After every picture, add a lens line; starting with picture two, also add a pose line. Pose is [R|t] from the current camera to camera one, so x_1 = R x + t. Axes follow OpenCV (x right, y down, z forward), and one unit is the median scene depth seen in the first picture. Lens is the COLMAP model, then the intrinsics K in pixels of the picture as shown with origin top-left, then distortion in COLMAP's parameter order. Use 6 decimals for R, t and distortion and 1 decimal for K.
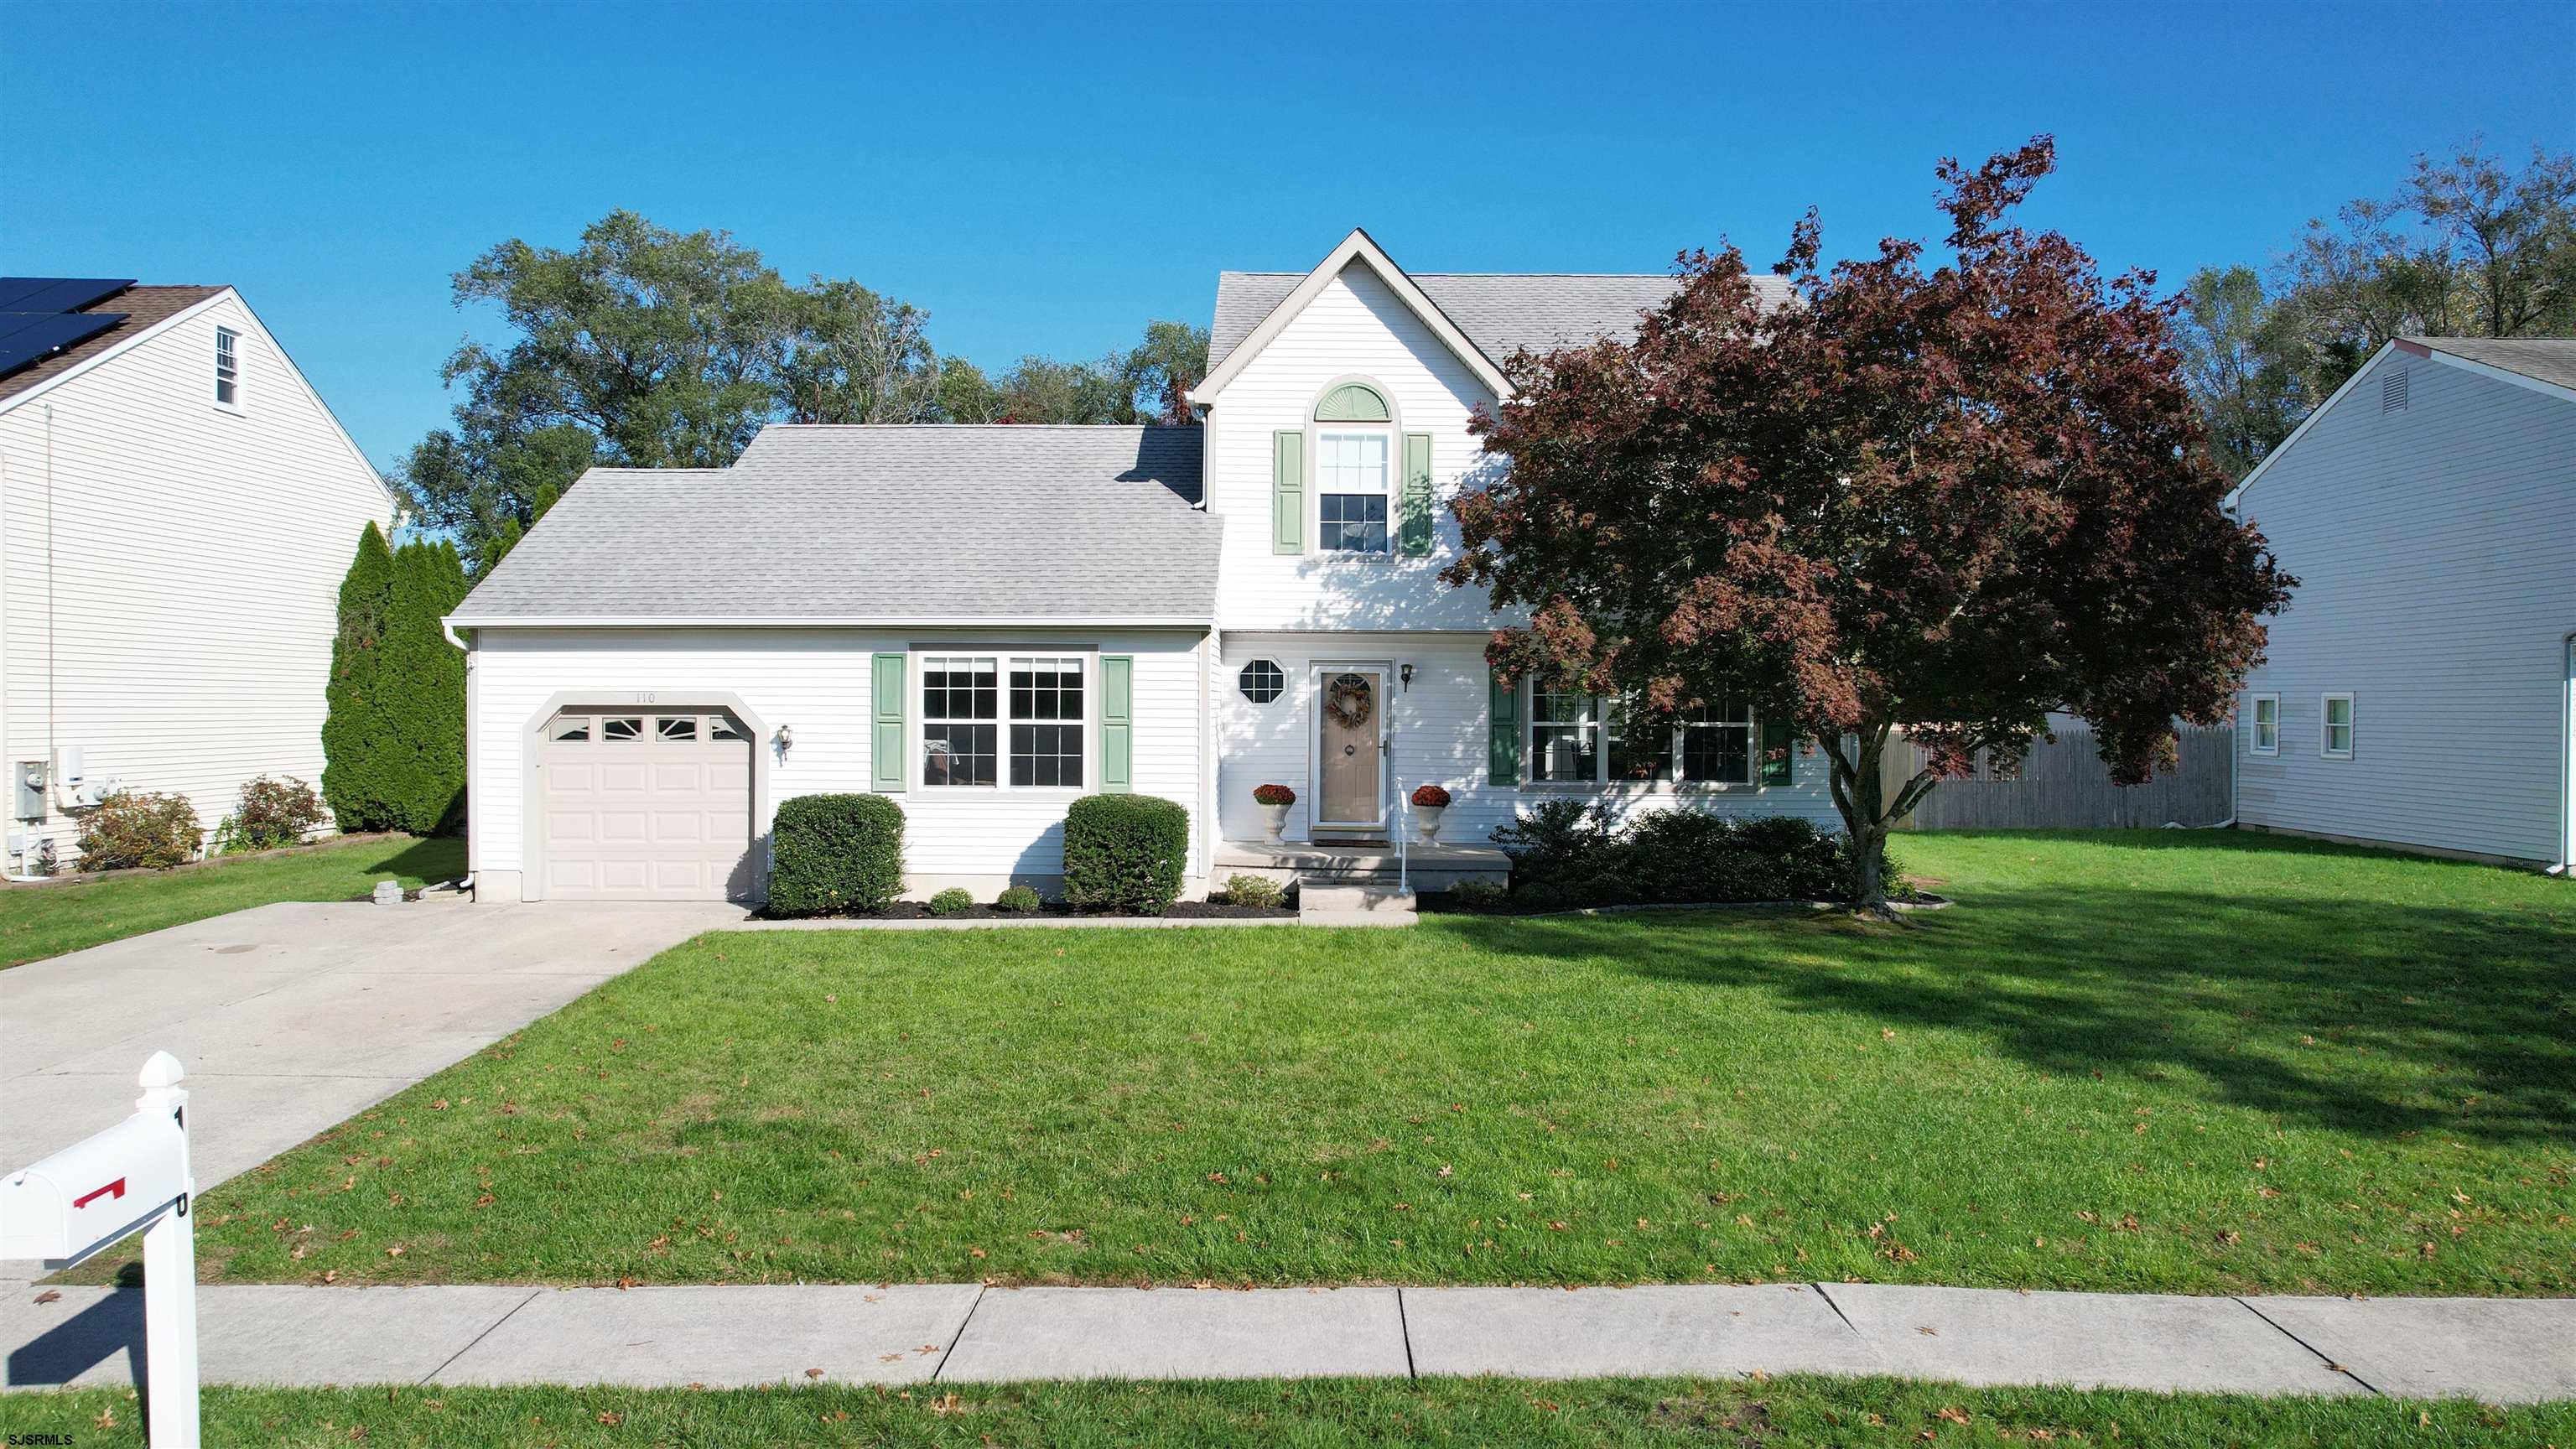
lens RADIAL K [[1647.2, 0, 1288.0], [0, 1647.2, 724.5], [0, 0, 1]] dist [-0.074210, 0.068609]
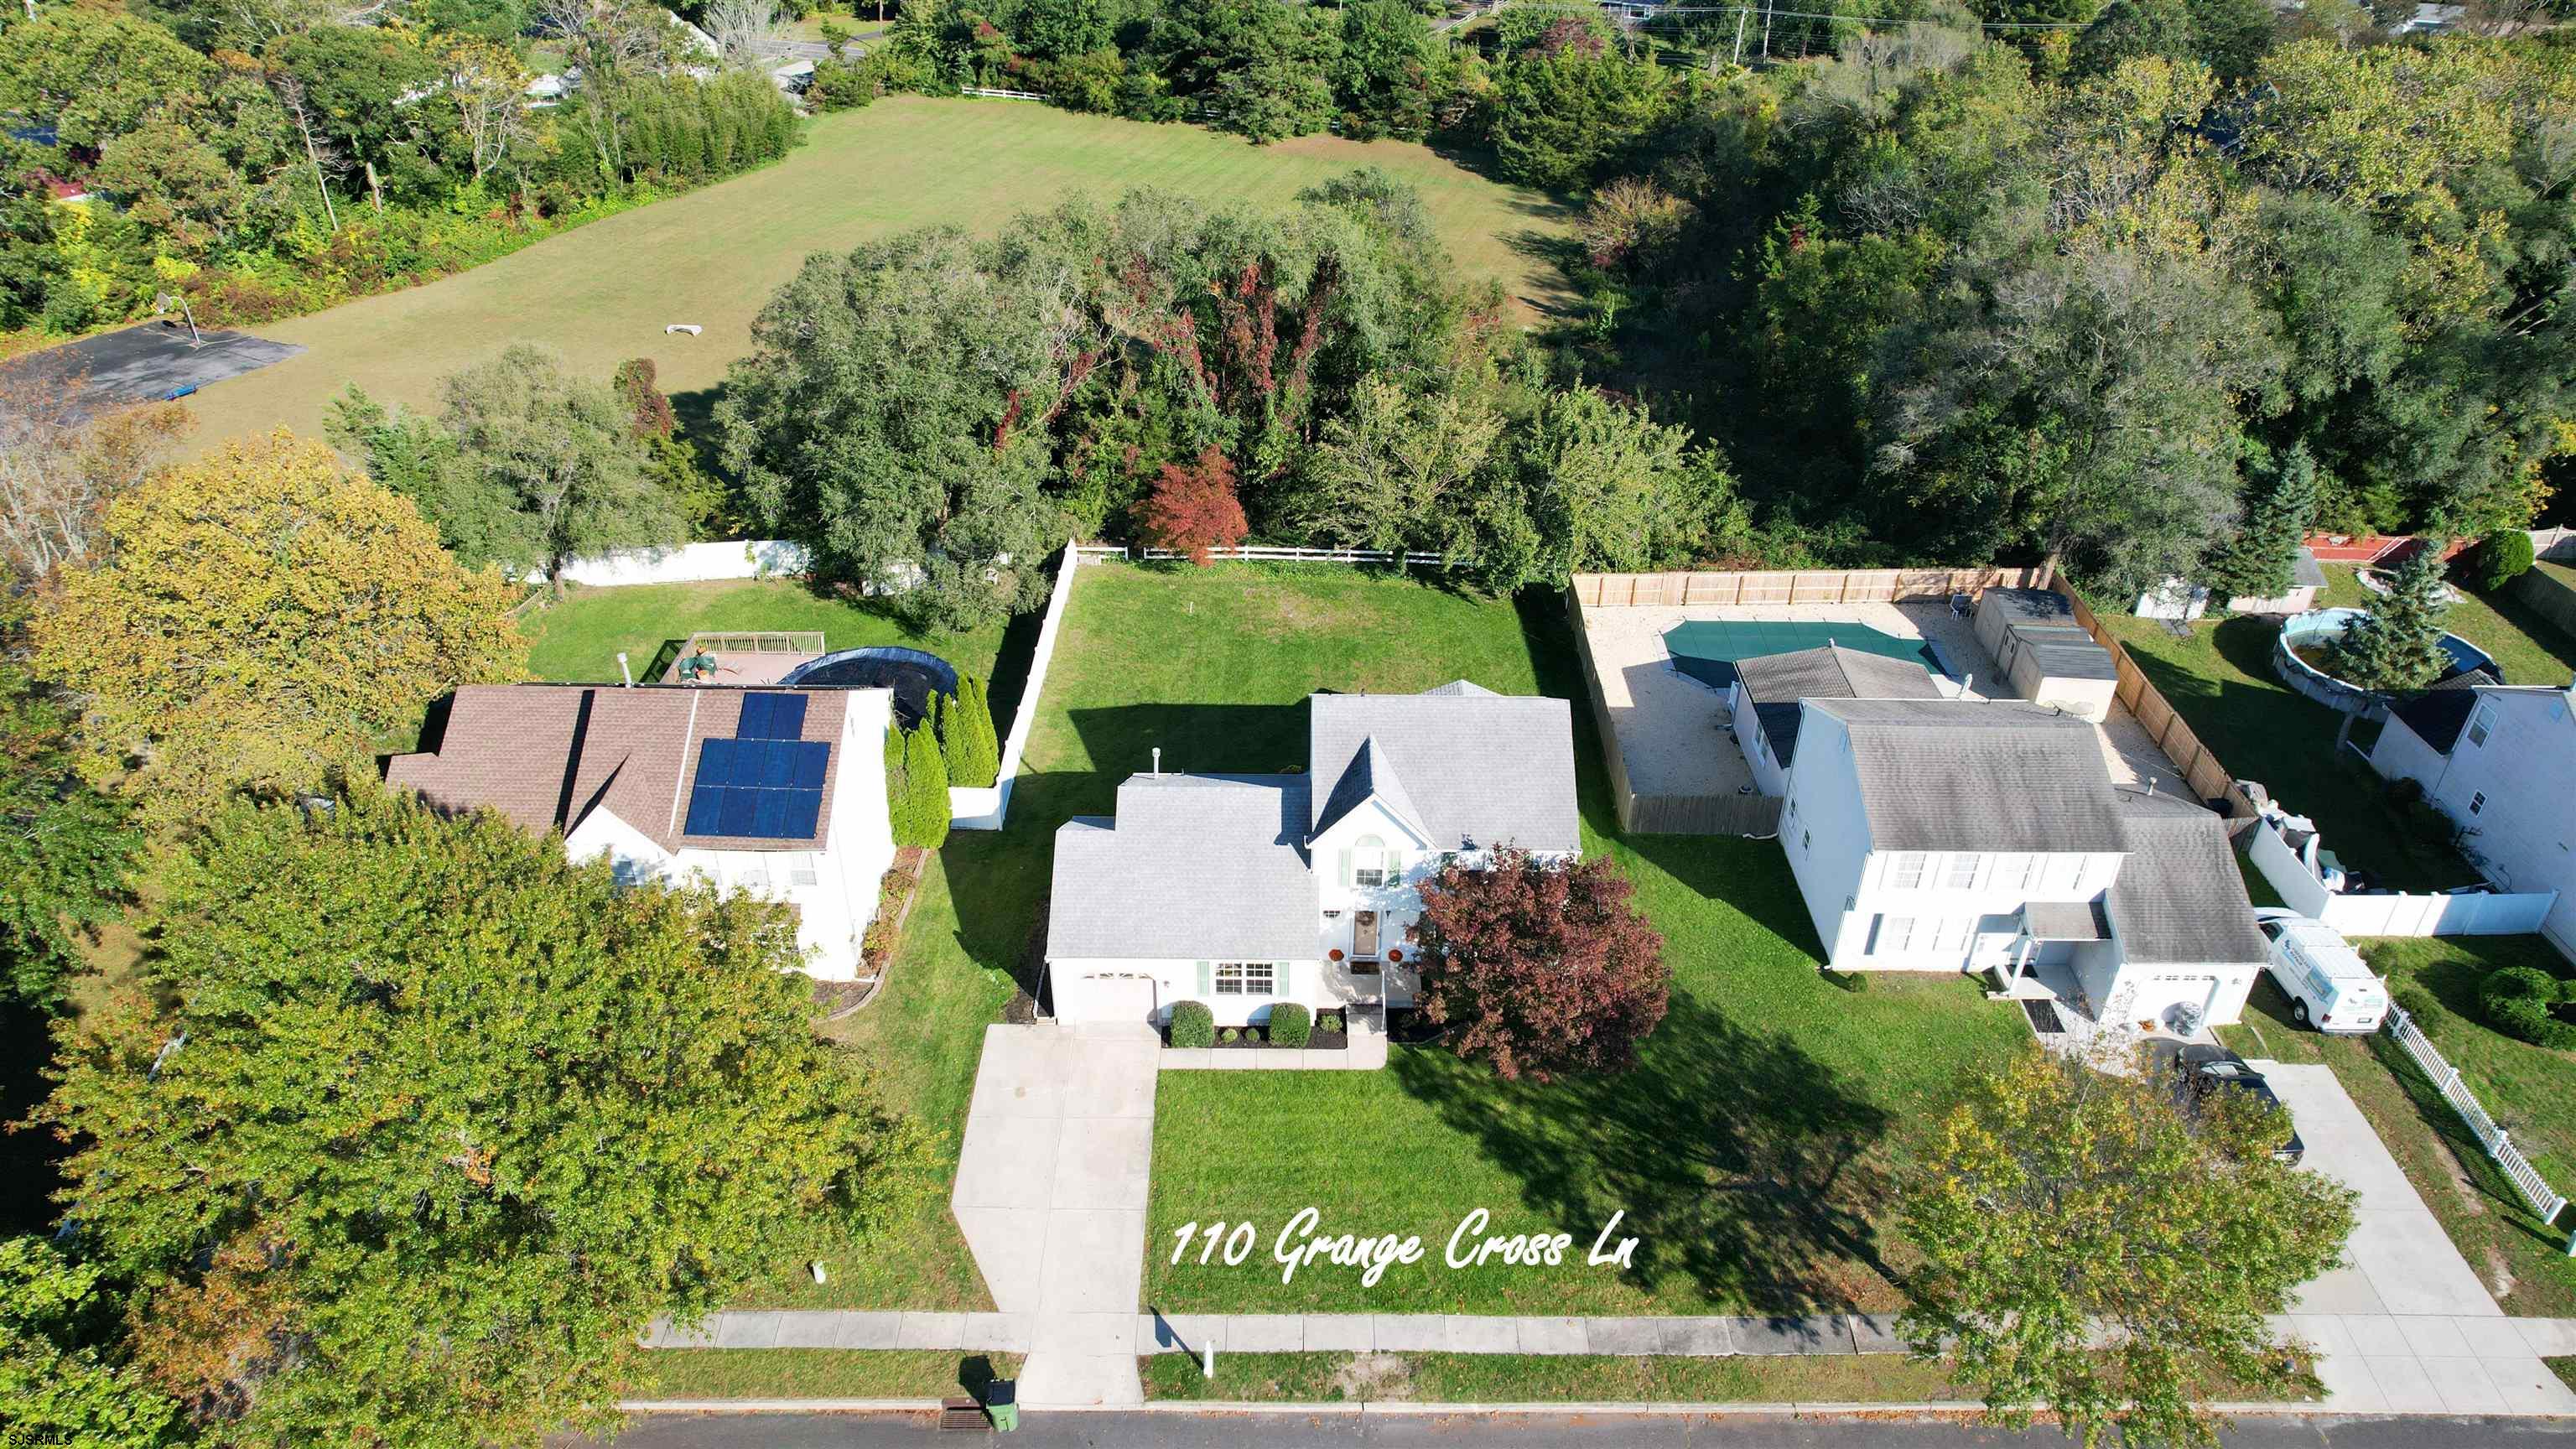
lens RADIAL K [[1647.2, 0, 1288.0], [0, 1647.2, 724.5], [0, 0, 1]] dist [-0.074210, 0.068609]
pose [[0.999989, -0.002760, -0.003798, -0.085621], [0.004354, 0.847697, 0.530463, -1.861946], [0.001755, -0.530473, 0.847700, -1.160371]]
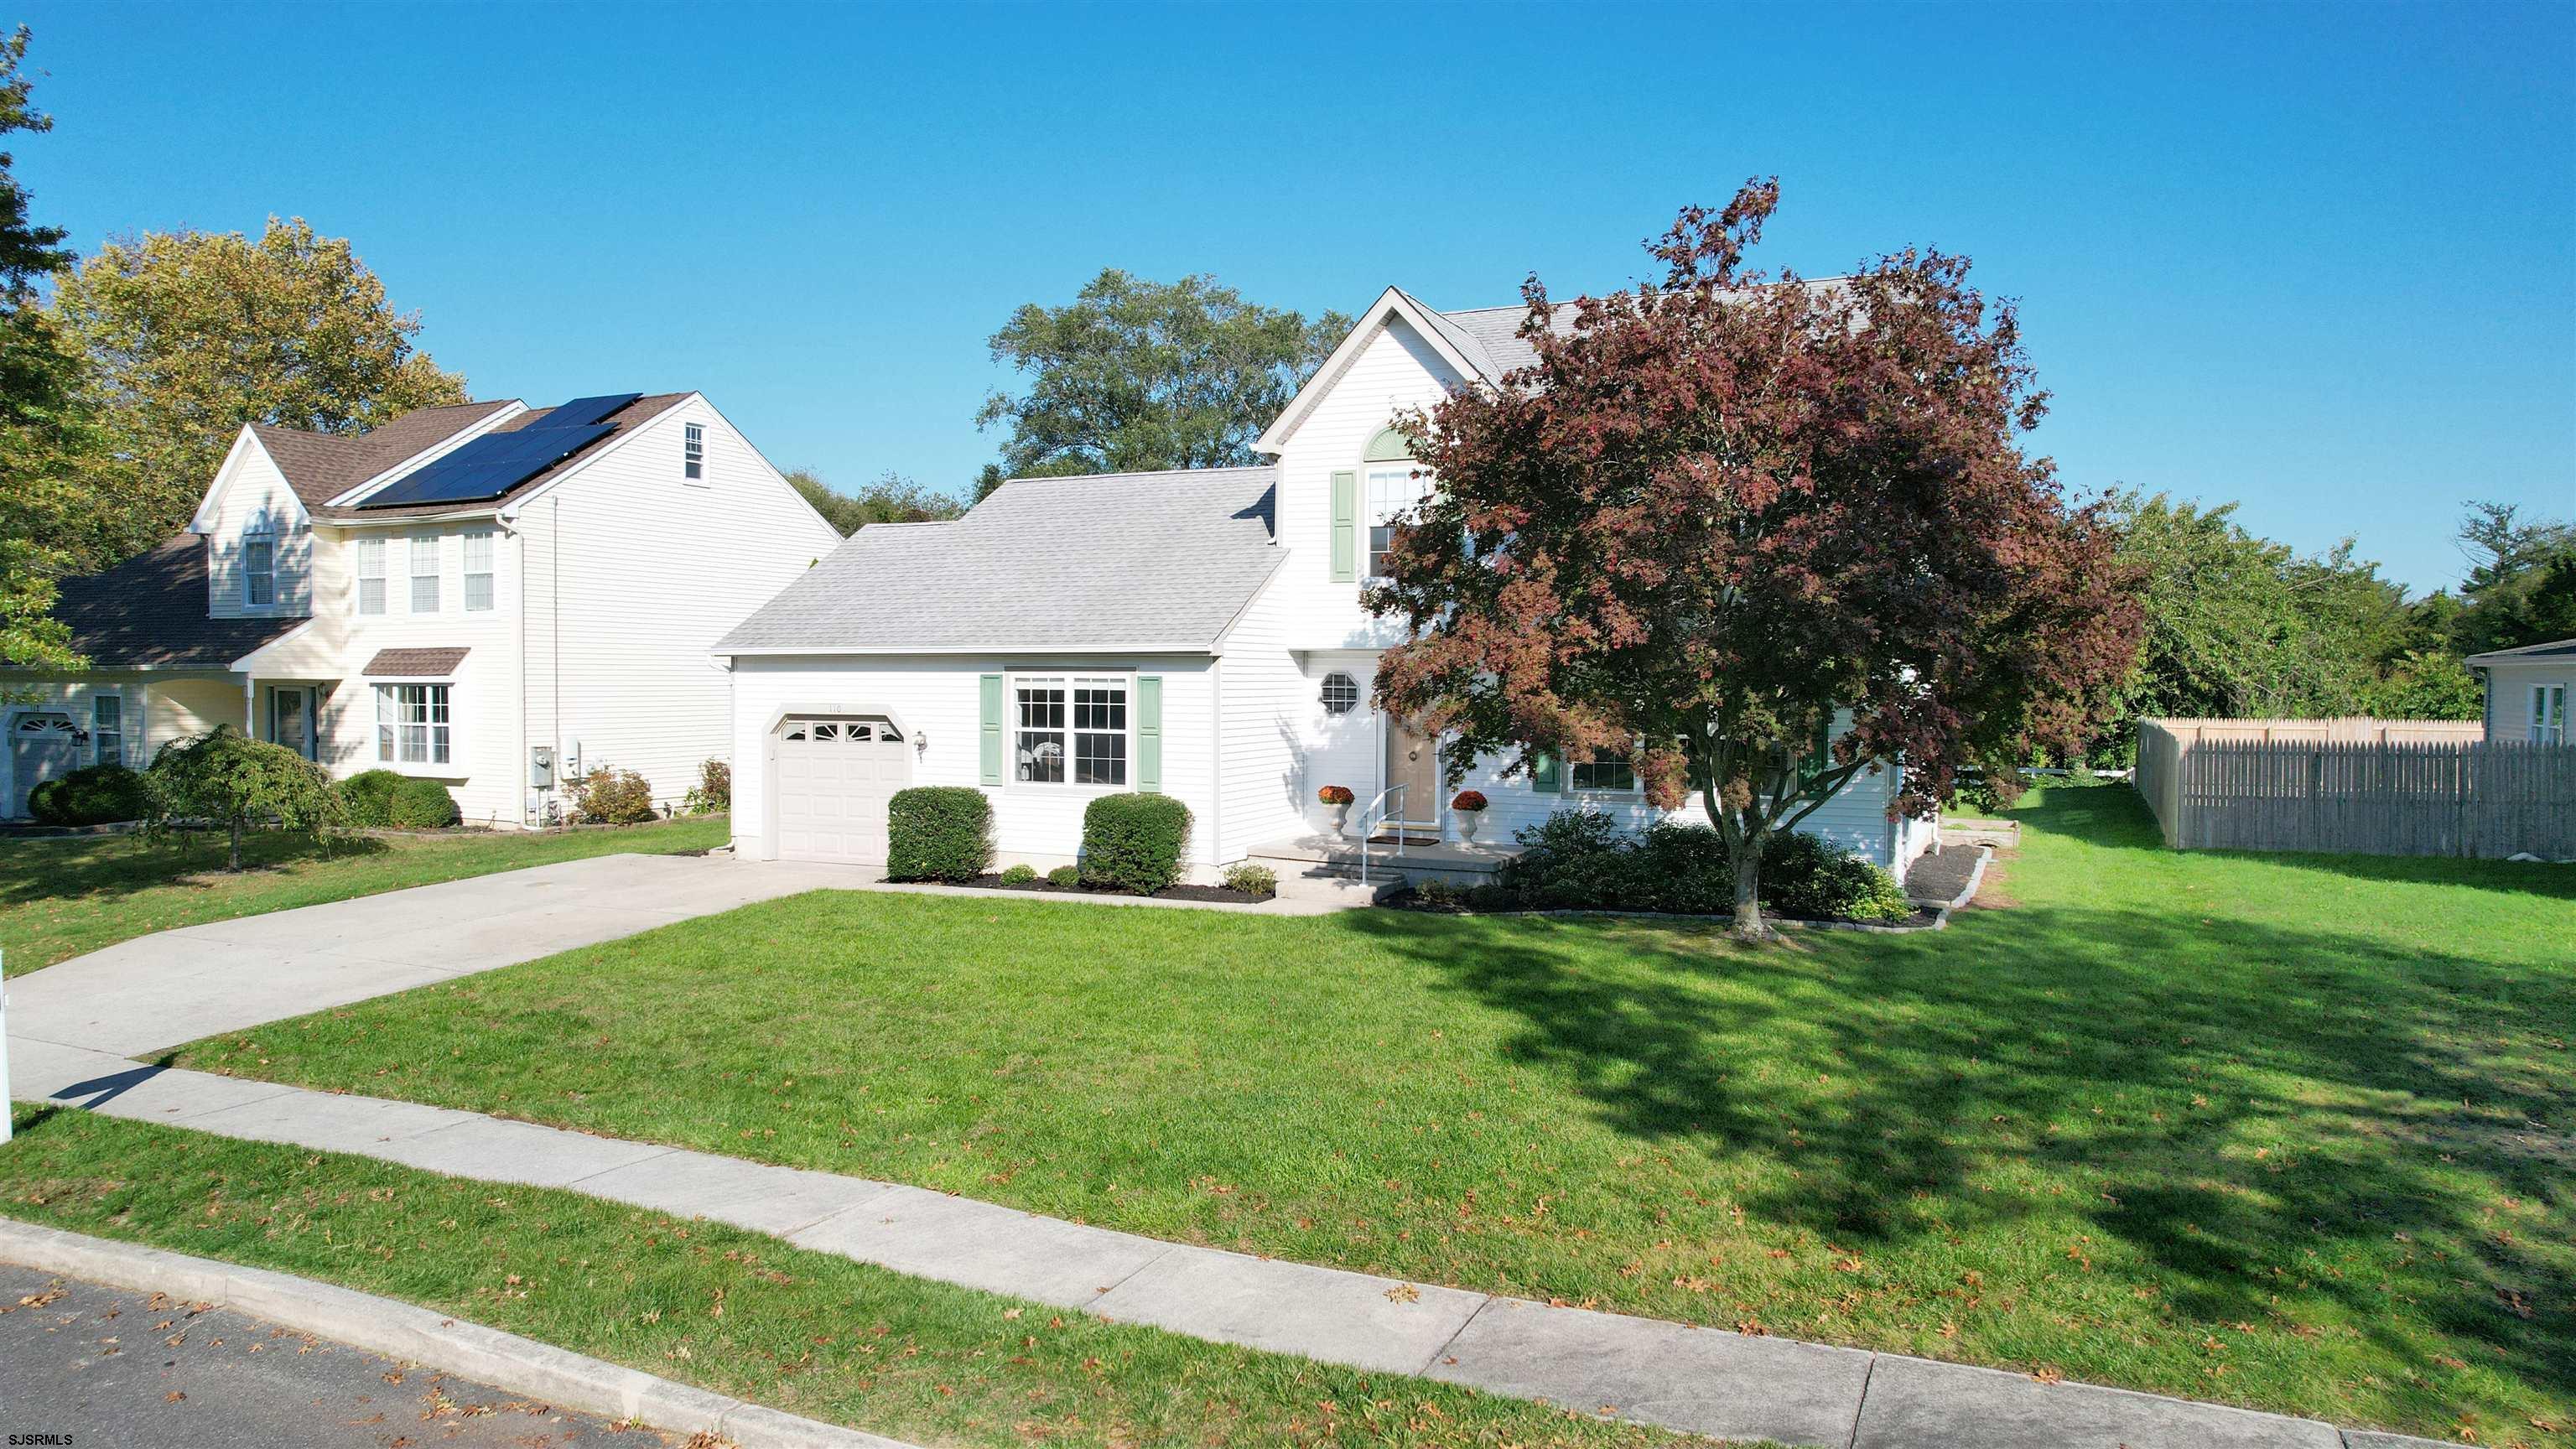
lens RADIAL K [[1647.2, 0, 1288.0], [0, 1647.2, 724.5], [0, 0, 1]] dist [-0.074210, 0.068609]
pose [[0.910303, 0.011217, -0.413791, 0.476867], [-0.005012, 0.999858, 0.016078, -0.026434], [0.413913, -0.012562, 0.910230, -0.041941]]
